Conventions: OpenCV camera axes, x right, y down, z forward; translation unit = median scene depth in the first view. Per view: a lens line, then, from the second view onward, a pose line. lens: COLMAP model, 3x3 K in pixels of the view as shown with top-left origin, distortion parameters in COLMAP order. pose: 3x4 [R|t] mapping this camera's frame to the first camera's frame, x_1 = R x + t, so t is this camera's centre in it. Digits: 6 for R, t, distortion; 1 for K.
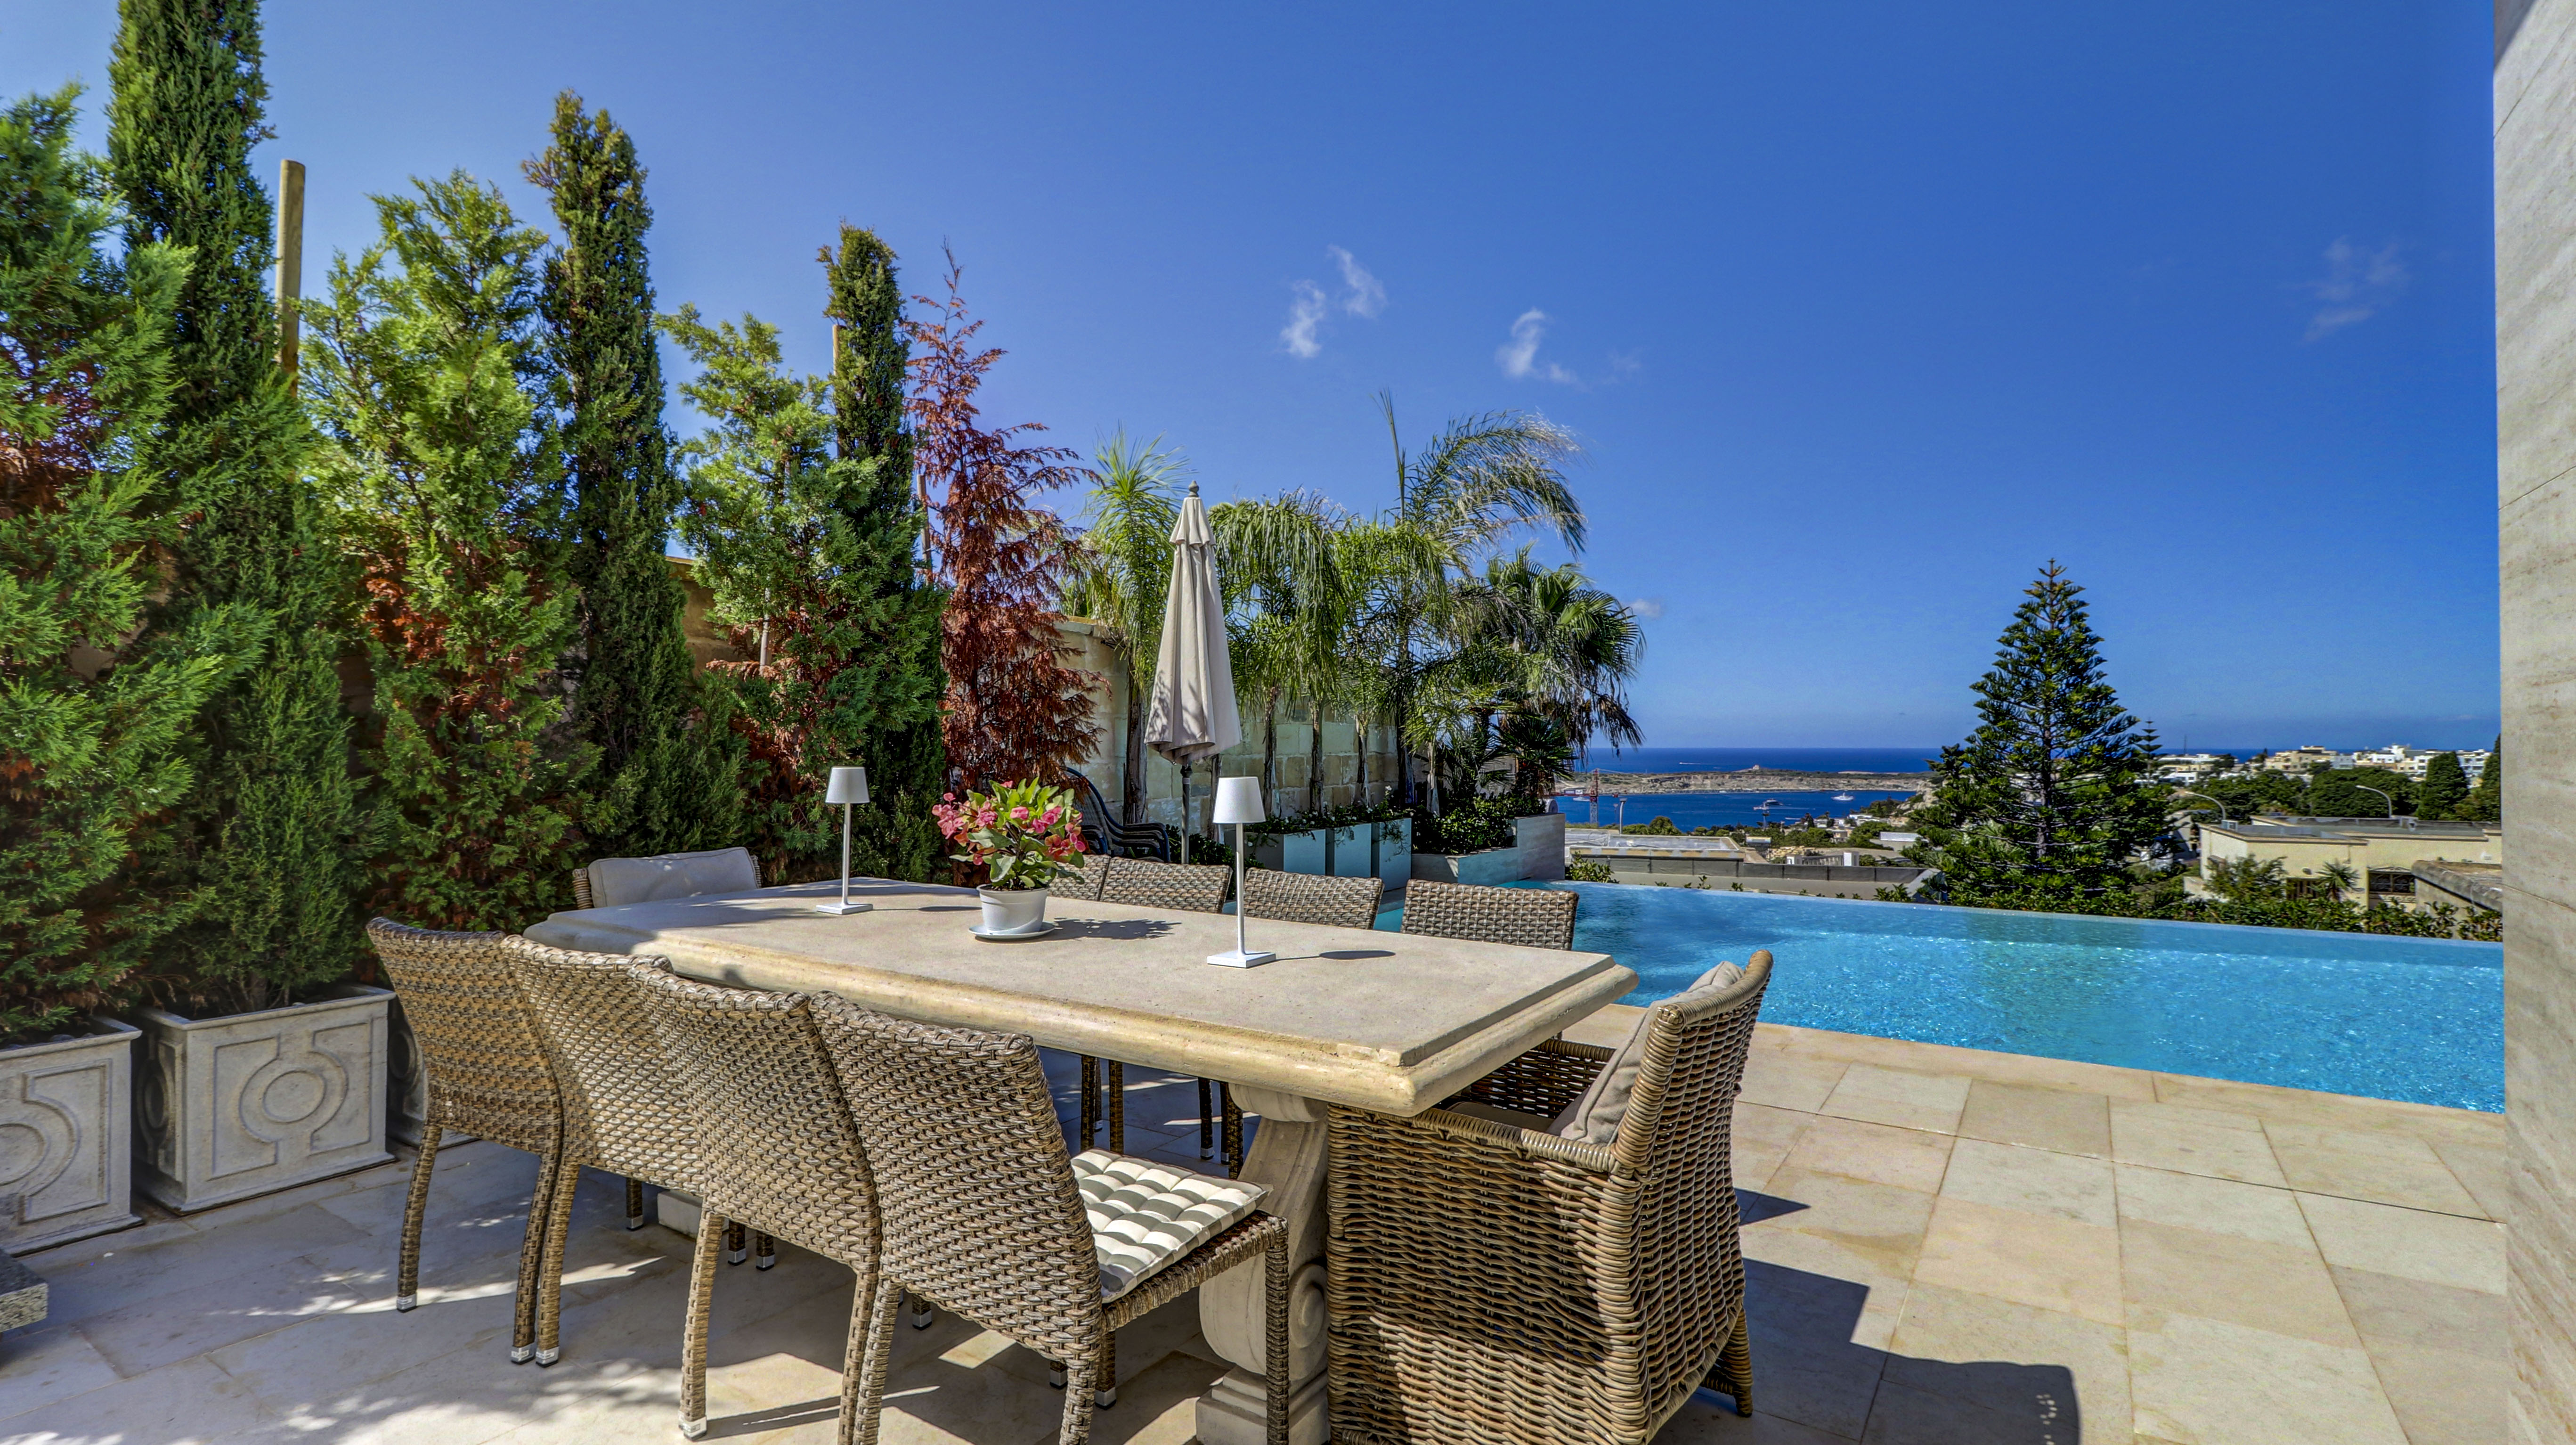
lens RADIAL K [[1189.9, 0, 1288.0], [0, 1189.9, 722.5], [0, 0, 1]] dist [0.001613, 0.000430]
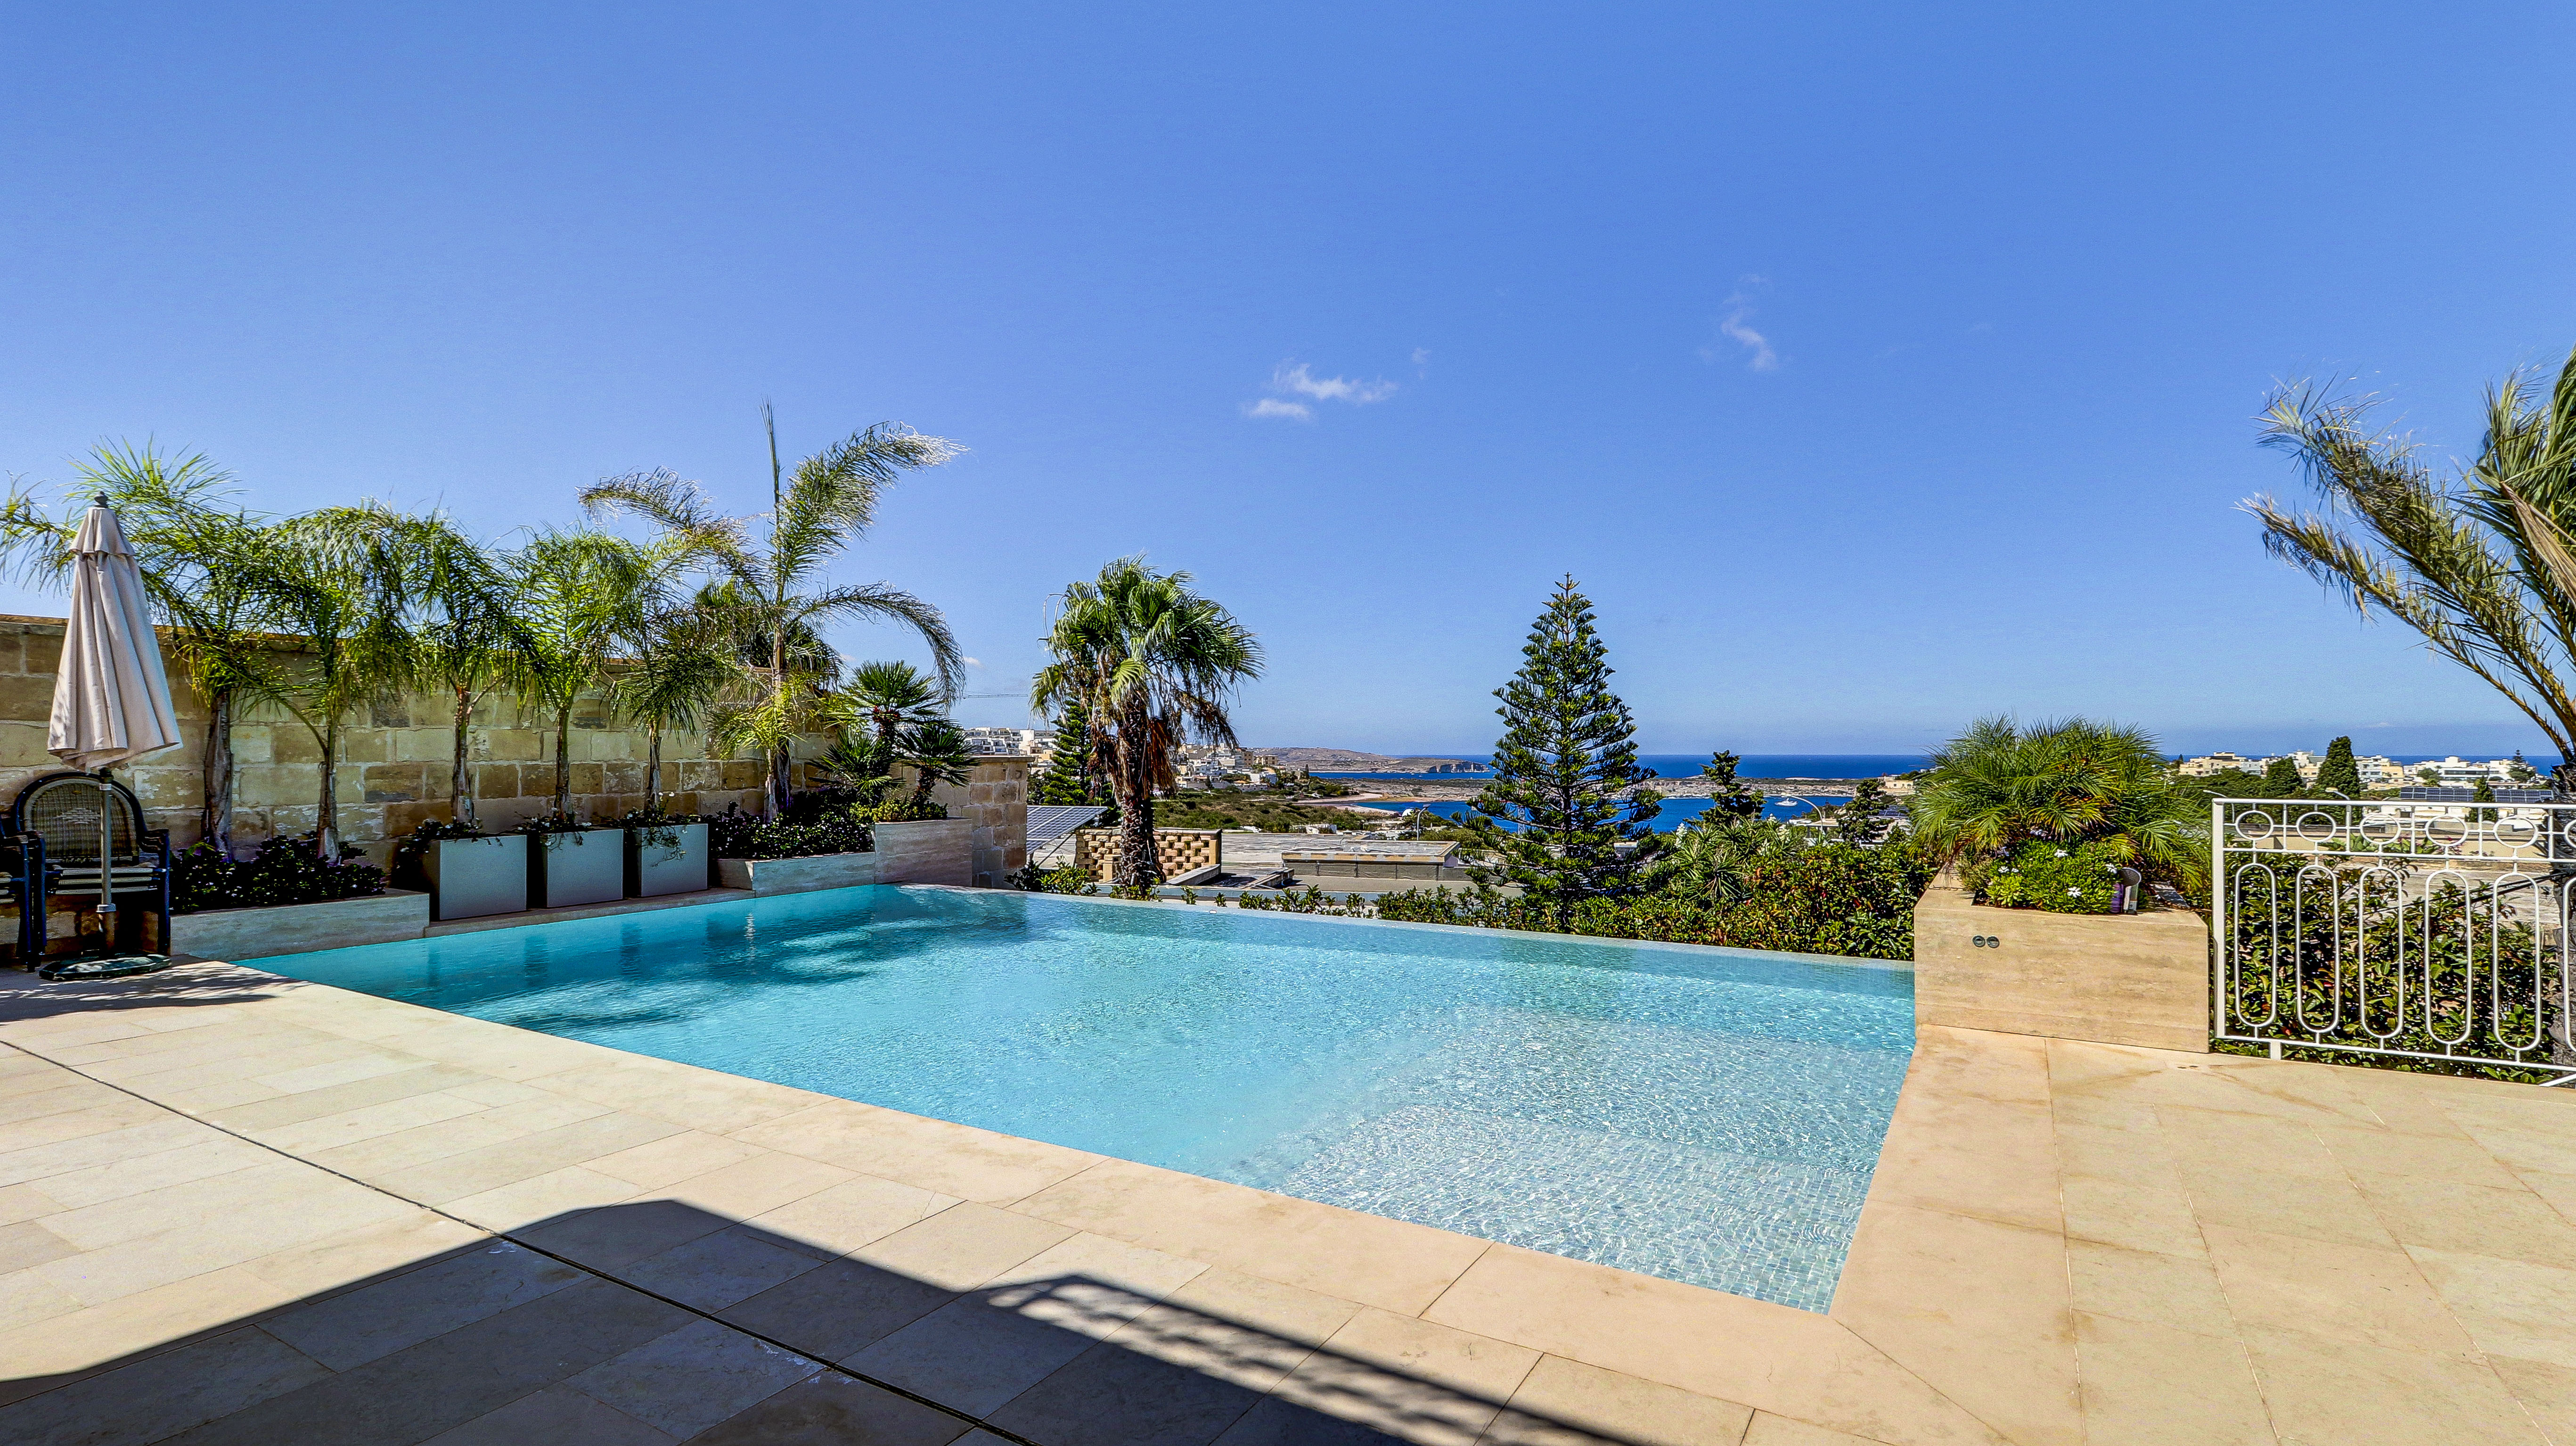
lens RADIAL K [[1189.9, 0, 1288.0], [0, 1189.9, 723.0], [0, 0, 1]] dist [0.001613, 0.000430]
pose [[0.998392, 0.000912, 0.056672, 0.330577], [-0.000608, 0.999985, -0.005383, -0.000401], [-0.056676, 0.005340, 0.998378, -0.026231]]
